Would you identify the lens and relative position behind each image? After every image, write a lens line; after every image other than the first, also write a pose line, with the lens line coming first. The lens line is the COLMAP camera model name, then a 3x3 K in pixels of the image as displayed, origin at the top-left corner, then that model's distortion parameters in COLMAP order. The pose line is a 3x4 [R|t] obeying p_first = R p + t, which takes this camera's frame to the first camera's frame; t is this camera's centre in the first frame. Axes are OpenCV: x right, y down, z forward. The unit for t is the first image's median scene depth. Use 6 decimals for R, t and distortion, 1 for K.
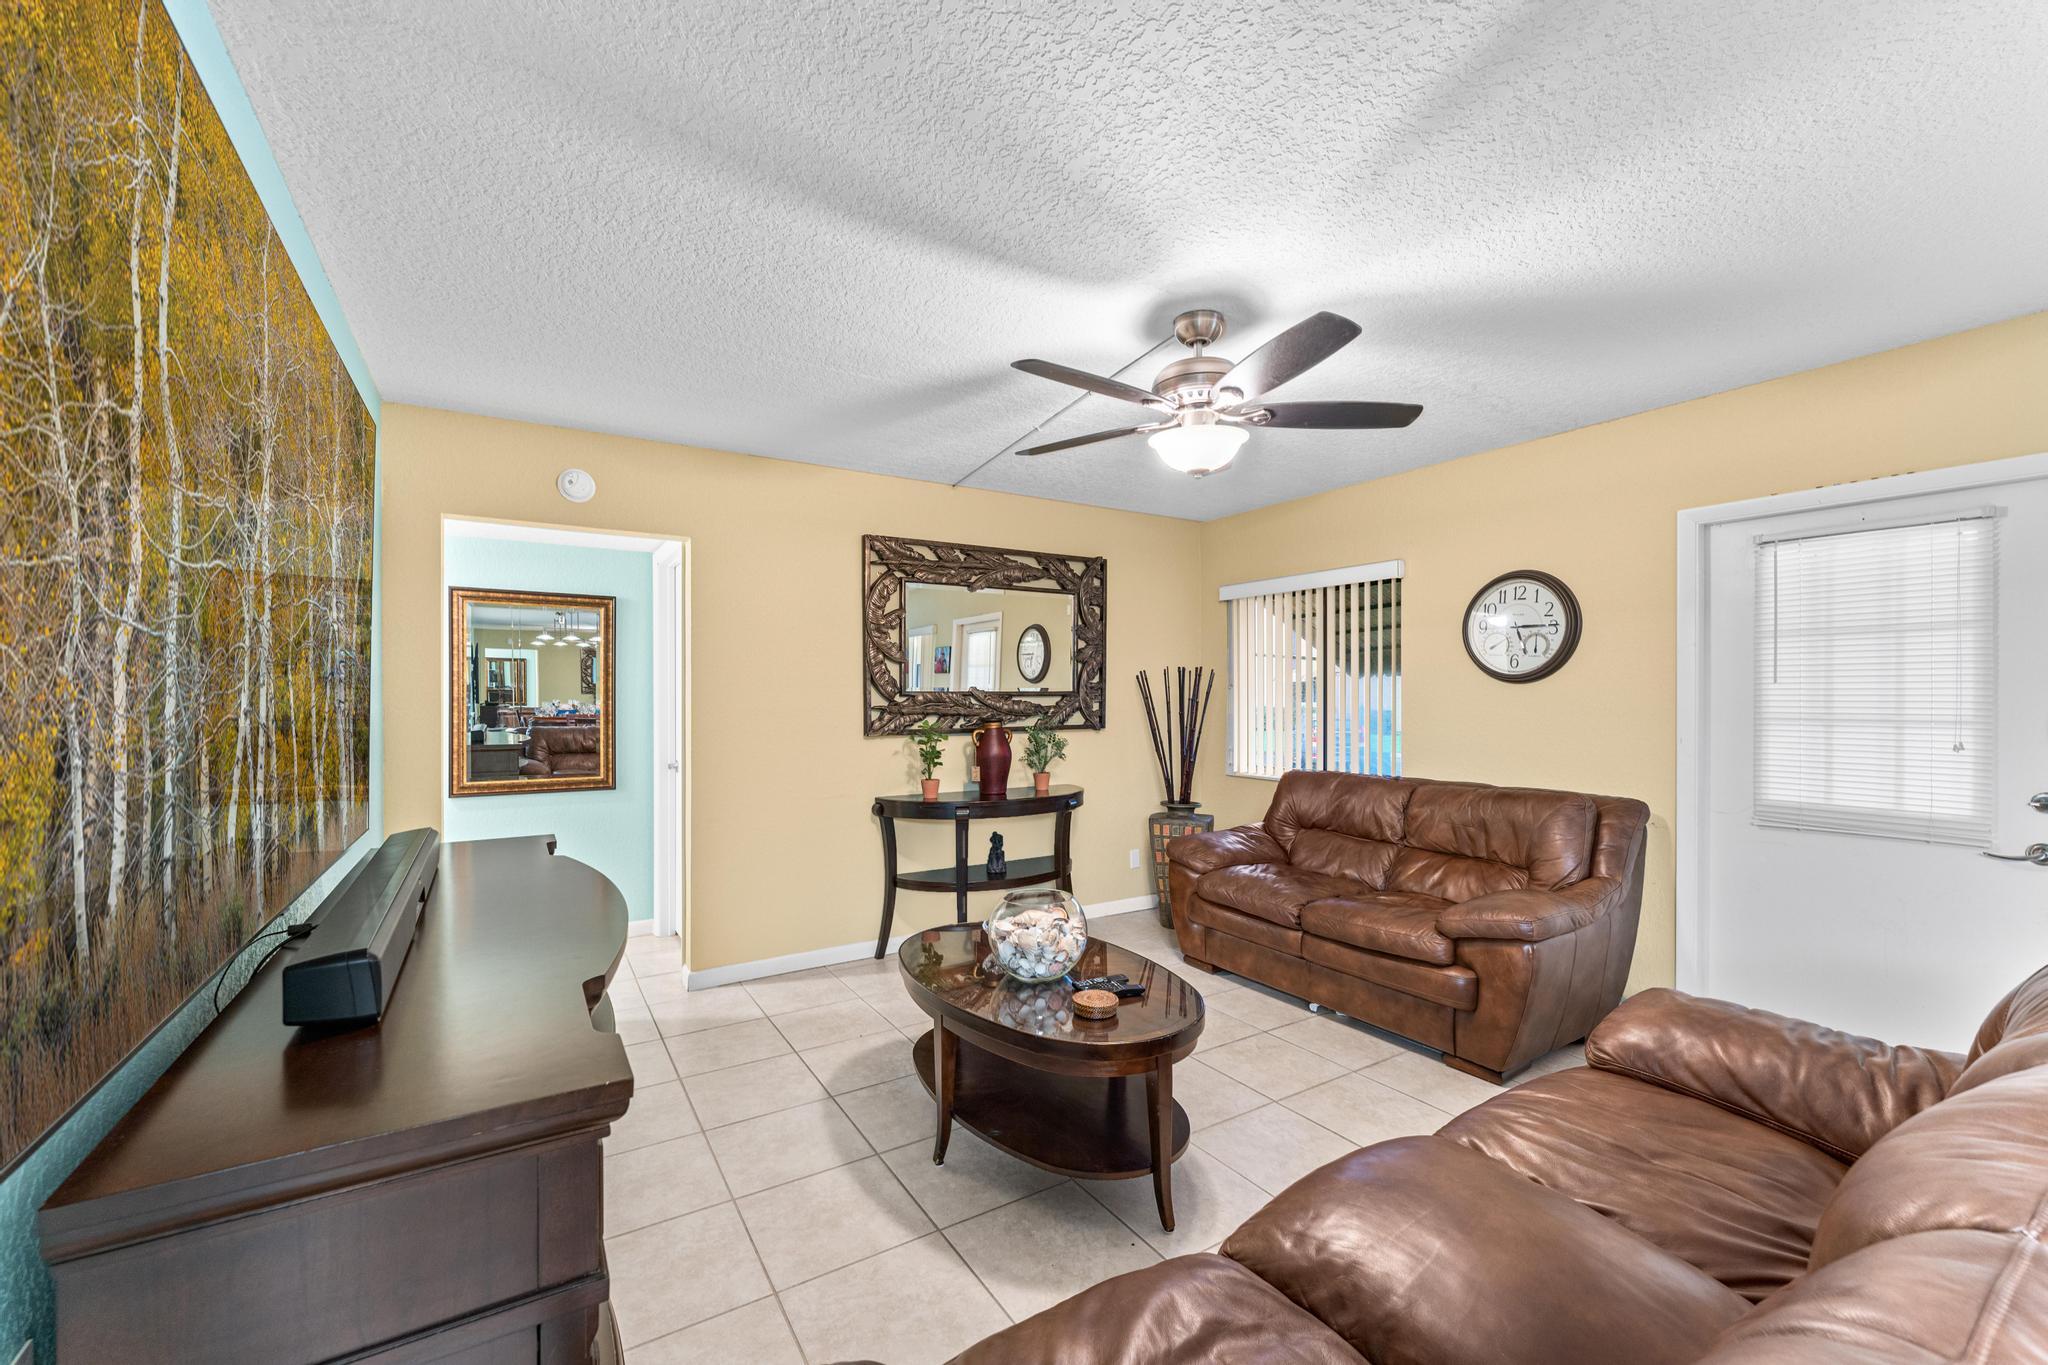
lens RADIAL K [[821.8, 0, 1026.5], [0, 821.8, 697.6], [0, 0, 1]] dist [-0.000012, 0.000011]
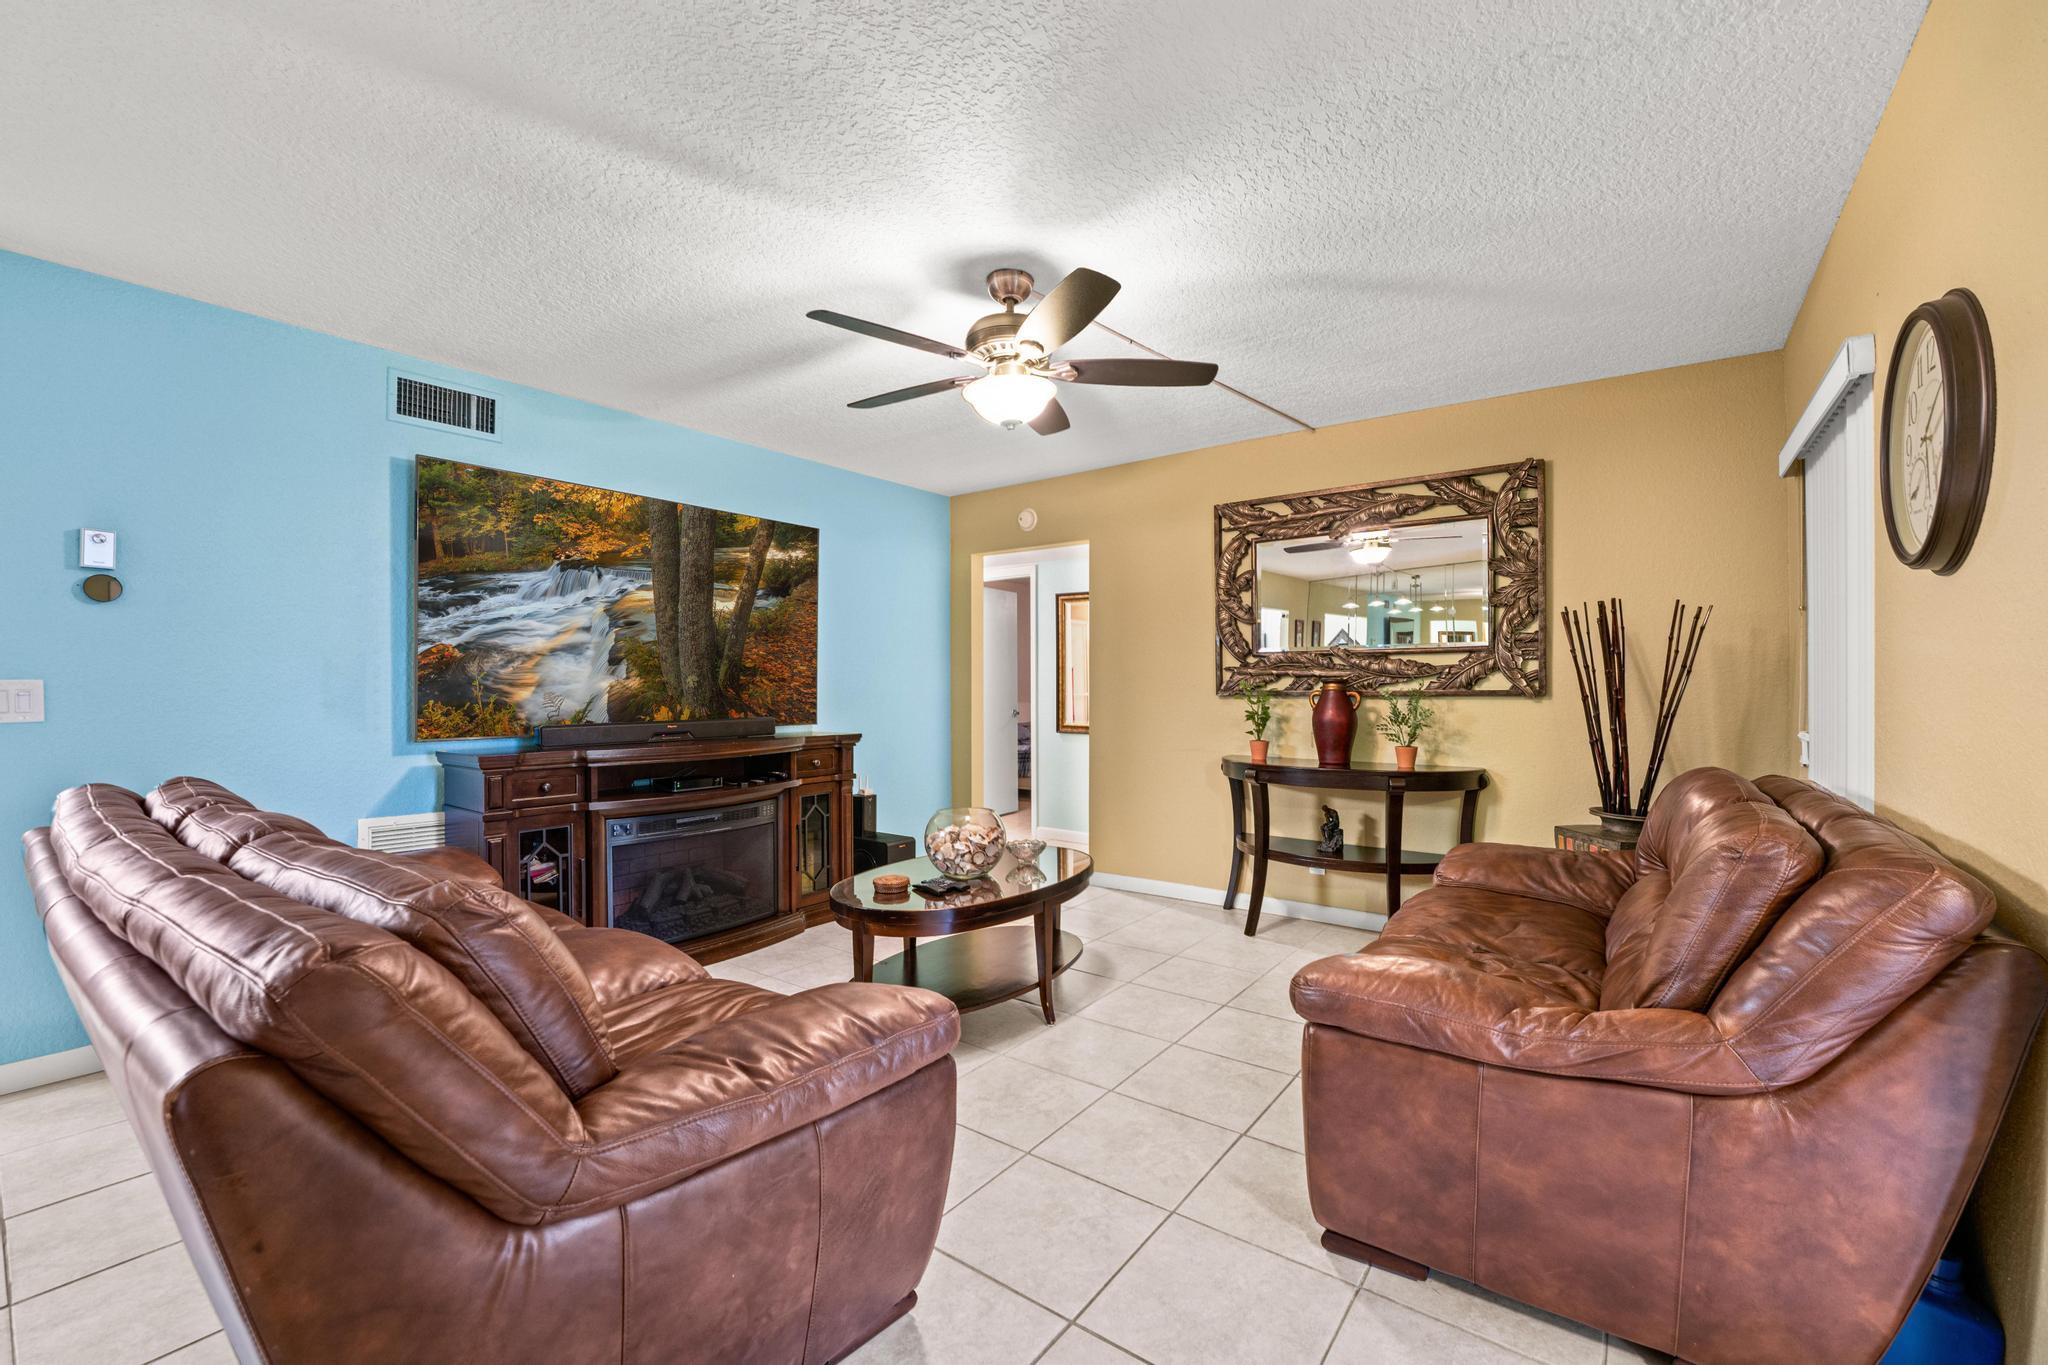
lens RADIAL K [[837.0, 0, 1026.1], [0, 837.0, 687.3], [0, 0, 1]] dist [-0.031593, 0.004453]
pose [[0.358886, 0.000983, -0.933381, 0.702879], [0.001039, 0.999998, 0.001452, 0.033276], [0.933381, -0.001491, 0.358884, 0.376108]]
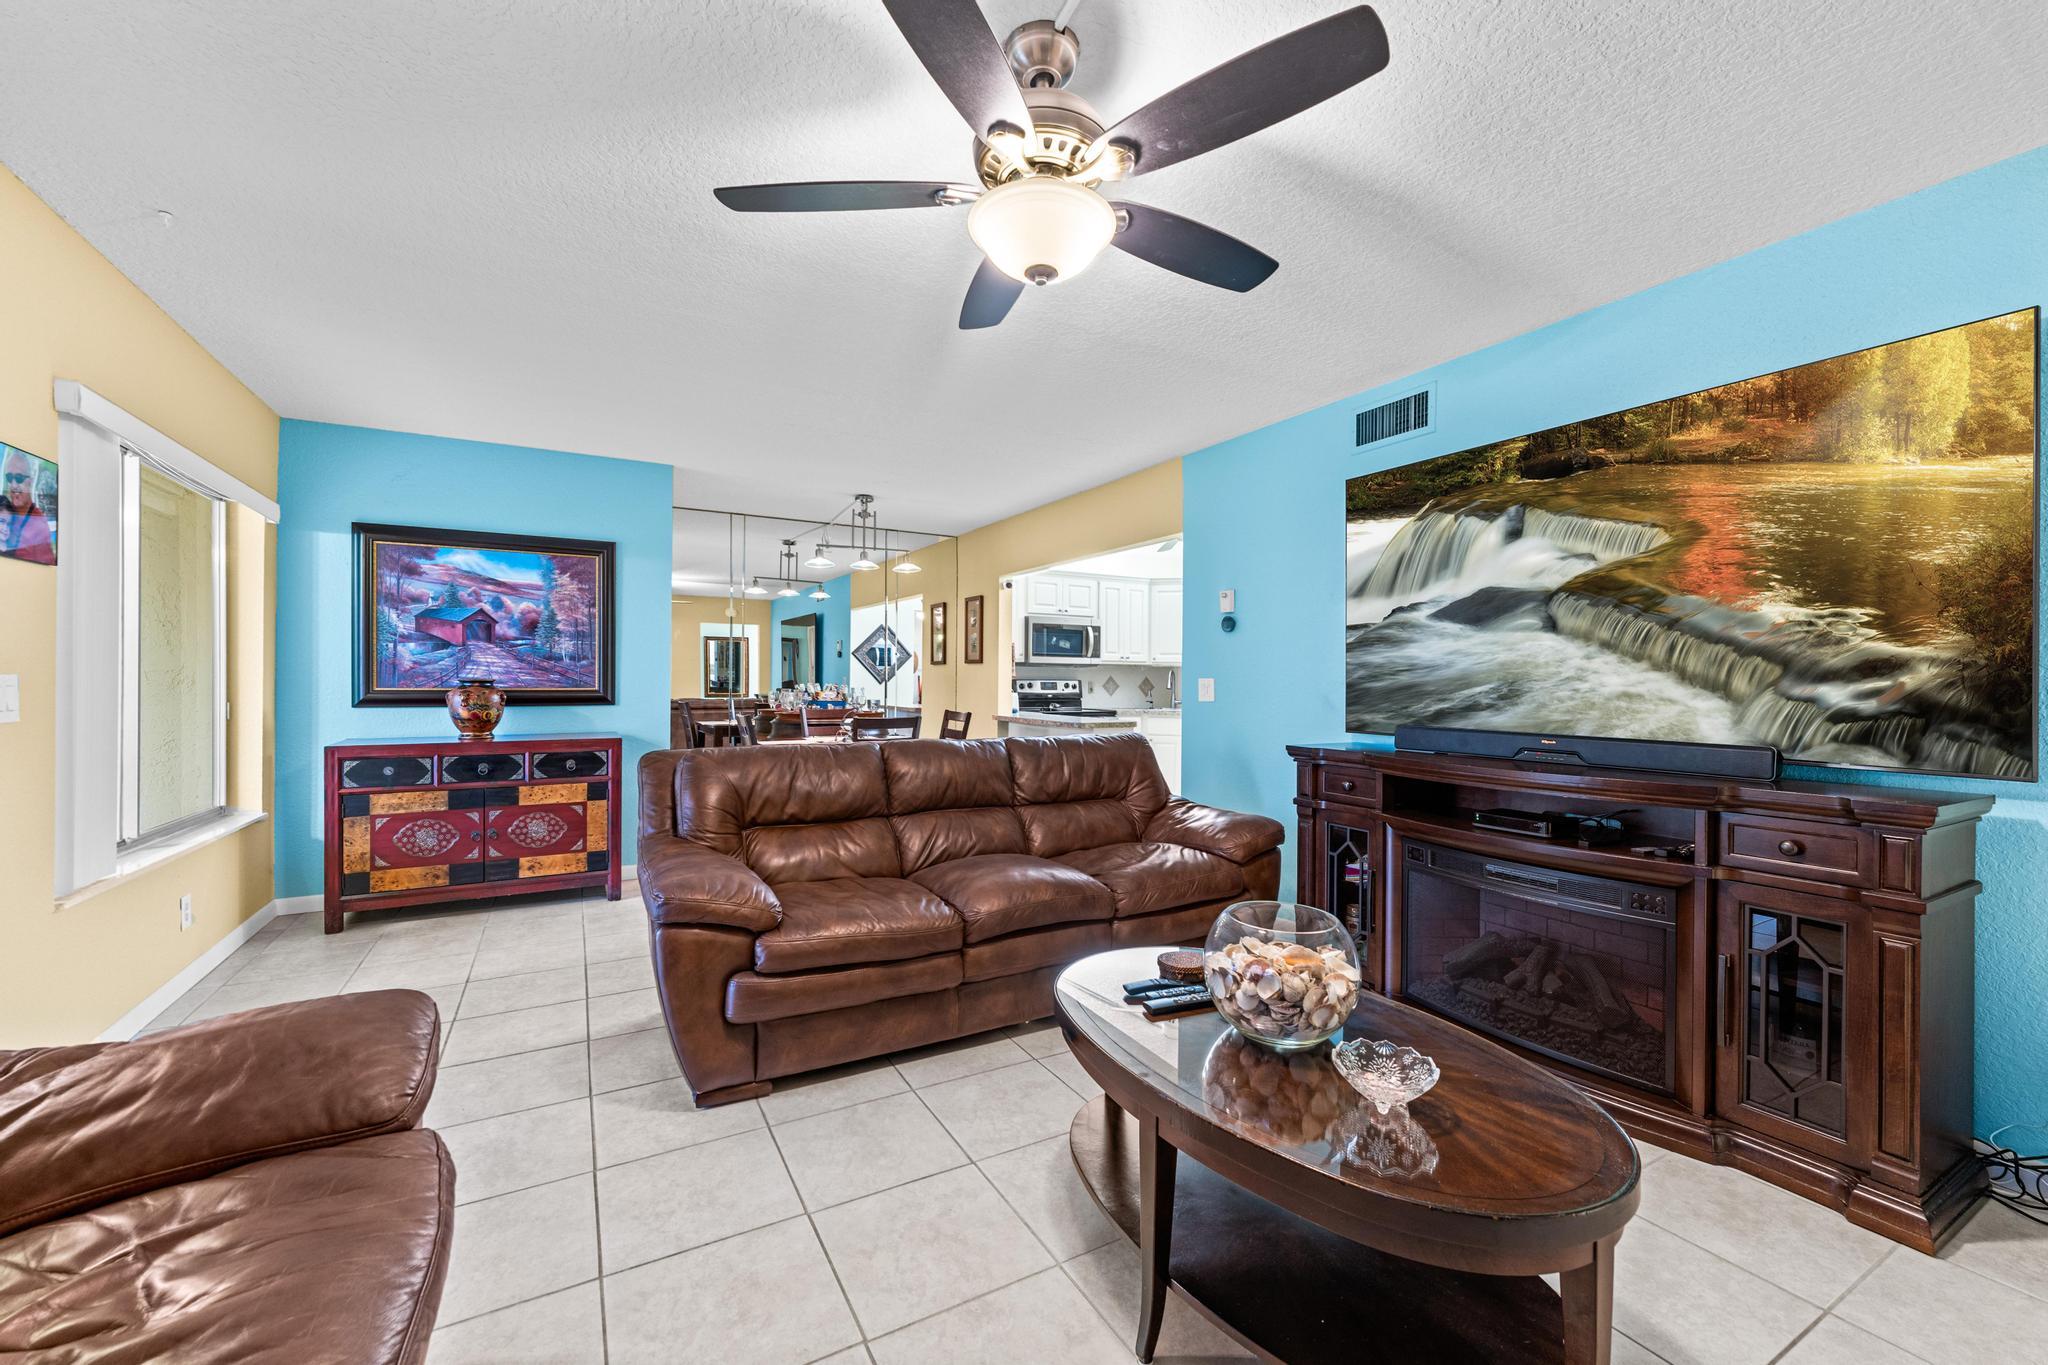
lens RADIAL K [[819.2, 0, 1033.0], [0, 819.2, 679.5], [0, 0, 1]] dist [-0.002173, -0.000145]
pose [[-0.998979, -0.007826, 0.044496, 0.105577], [-0.007797, 0.999969, 0.000821, 0.030732], [-0.044501, 0.000474, -0.999009, 0.978606]]
